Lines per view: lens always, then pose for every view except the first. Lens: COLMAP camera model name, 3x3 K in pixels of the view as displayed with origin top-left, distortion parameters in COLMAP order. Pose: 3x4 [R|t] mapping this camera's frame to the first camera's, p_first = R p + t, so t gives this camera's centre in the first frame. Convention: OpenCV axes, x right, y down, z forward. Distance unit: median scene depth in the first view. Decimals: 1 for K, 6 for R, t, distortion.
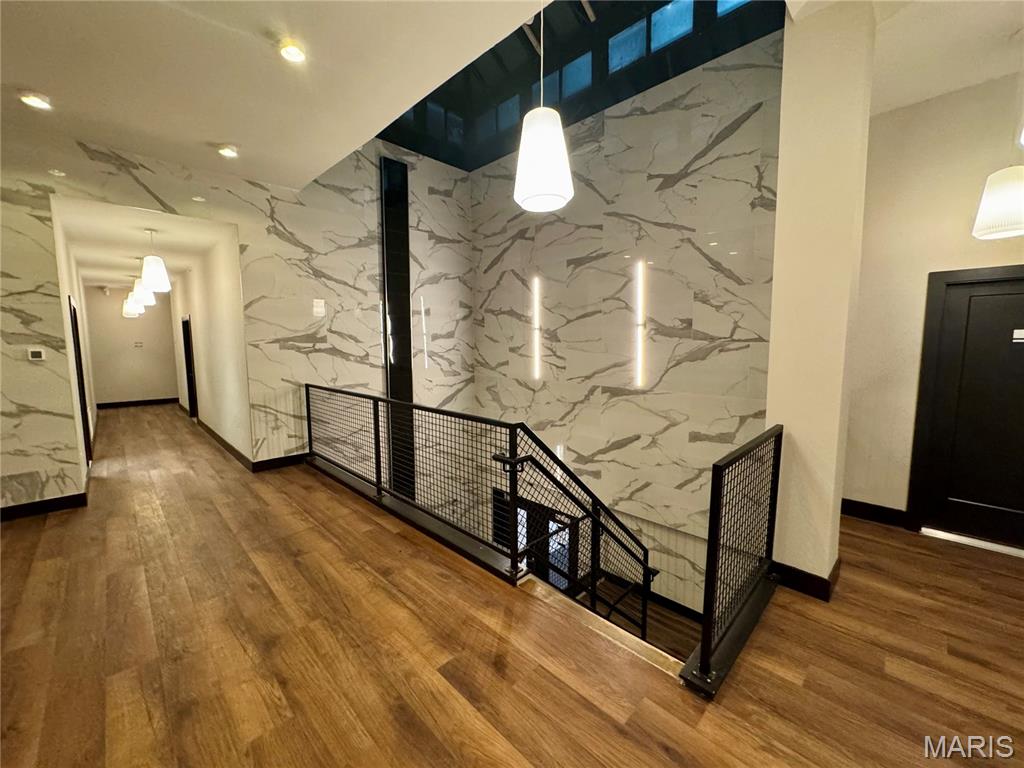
lens RADIAL K [[405.1, 0, 511.9], [0, 405.1, 383.4], [0, 0, 1]] dist [0.000714, -0.000597]
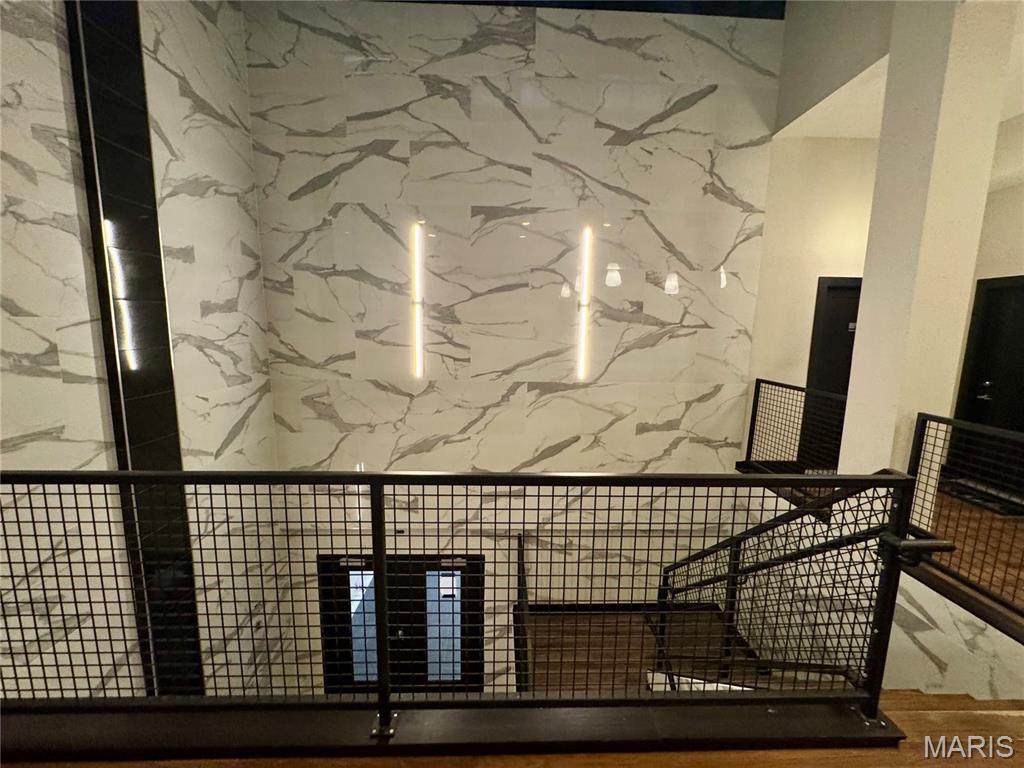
lens RADIAL K [[405.1, 0, 511.4], [0, 405.1, 382.2], [0, 0, 1]] dist [0.000714, -0.000597]
pose [[0.689271, -0.087569, 0.719192, -0.349558], [0.055053, 0.996129, 0.068526, -0.046244], [-0.722409, -0.007639, 0.691423, 0.466475]]
